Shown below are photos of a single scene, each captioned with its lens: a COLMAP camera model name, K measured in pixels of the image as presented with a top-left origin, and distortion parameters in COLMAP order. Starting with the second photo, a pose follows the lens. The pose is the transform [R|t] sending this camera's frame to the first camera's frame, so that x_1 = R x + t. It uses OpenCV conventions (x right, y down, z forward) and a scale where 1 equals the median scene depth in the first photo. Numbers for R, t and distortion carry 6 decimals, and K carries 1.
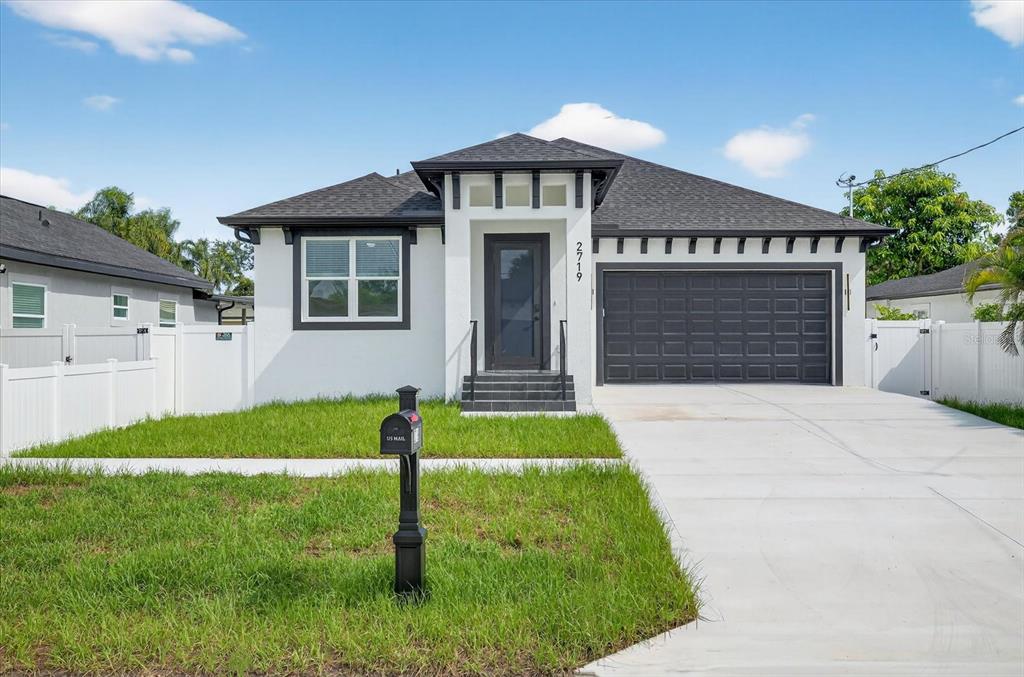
lens RADIAL K [[957.2, 0, 521.4], [0, 957.2, 335.5], [0, 0, 1]] dist [-0.014266, 0.000000]
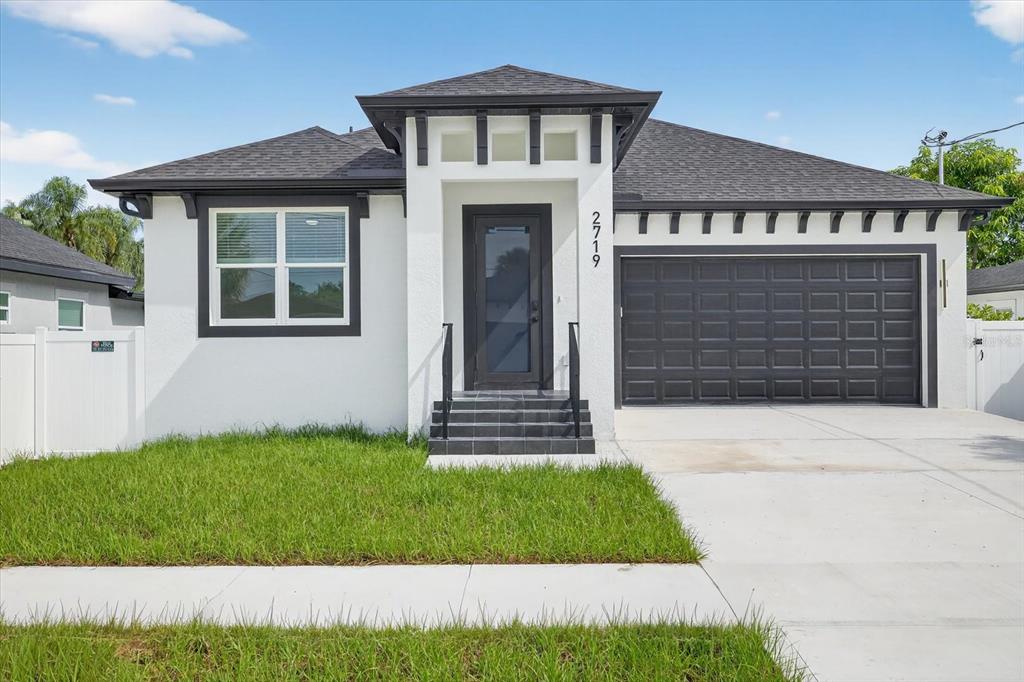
lens RADIAL K [[971.7, 0, 504.2], [0, 971.7, 338.5], [0, 0, 1]] dist [-0.012241, 0.000000]
pose [[0.999992, -0.003819, -0.001553, -0.006371], [0.003821, 0.999992, 0.000950, -0.004336], [0.001549, -0.000956, 0.999998, 0.264387]]
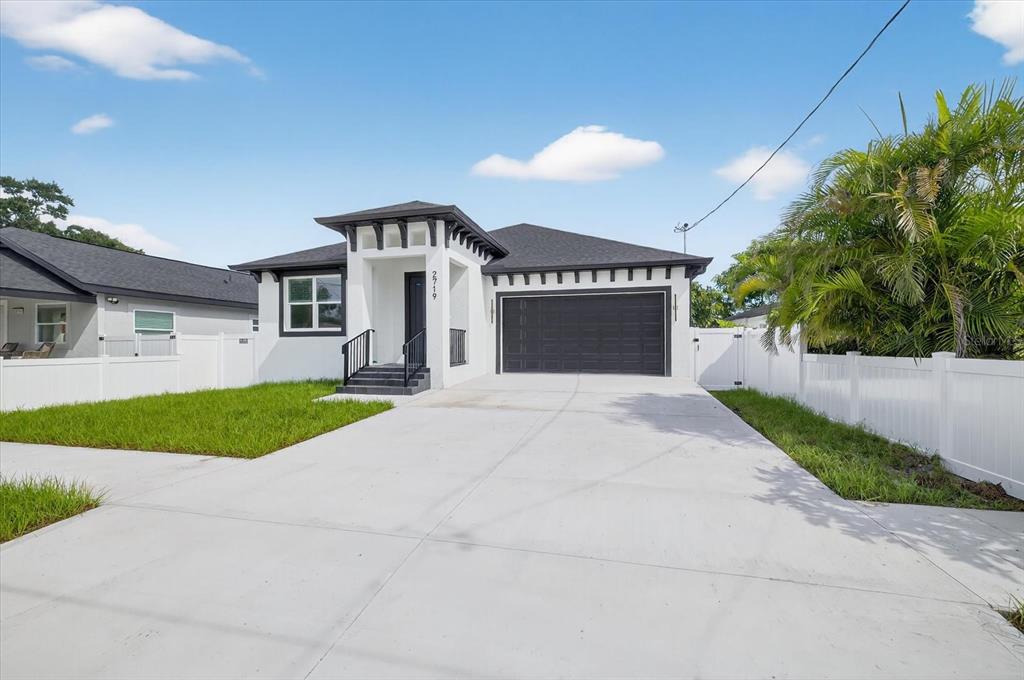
lens RADIAL K [[426.0, 0, 505.6], [0, 426.0, 344.8], [0, 0, 1]] dist [0.003239, -0.000812]
pose [[0.971159, -0.001040, -0.238429, 0.287350], [0.001231, 0.999999, 0.000651, 0.007579], [0.238428, -0.000926, 0.971160, 0.403894]]
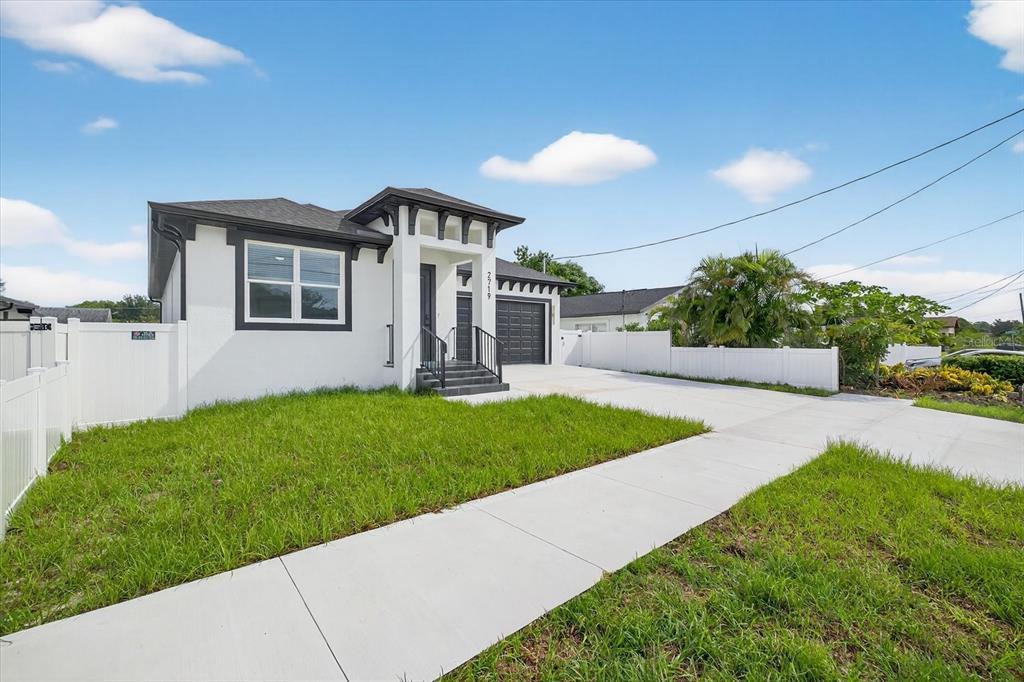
lens RADIAL K [[426.0, 0, 519.3], [0, 426.0, 339.6], [0, 0, 1]] dist [0.003239, -0.000812]
pose [[0.758320, 0.002029, 0.651879, -0.302638], [-0.004849, 0.999985, 0.002529, 0.002175], [-0.651864, -0.005079, 0.758319, 0.455338]]
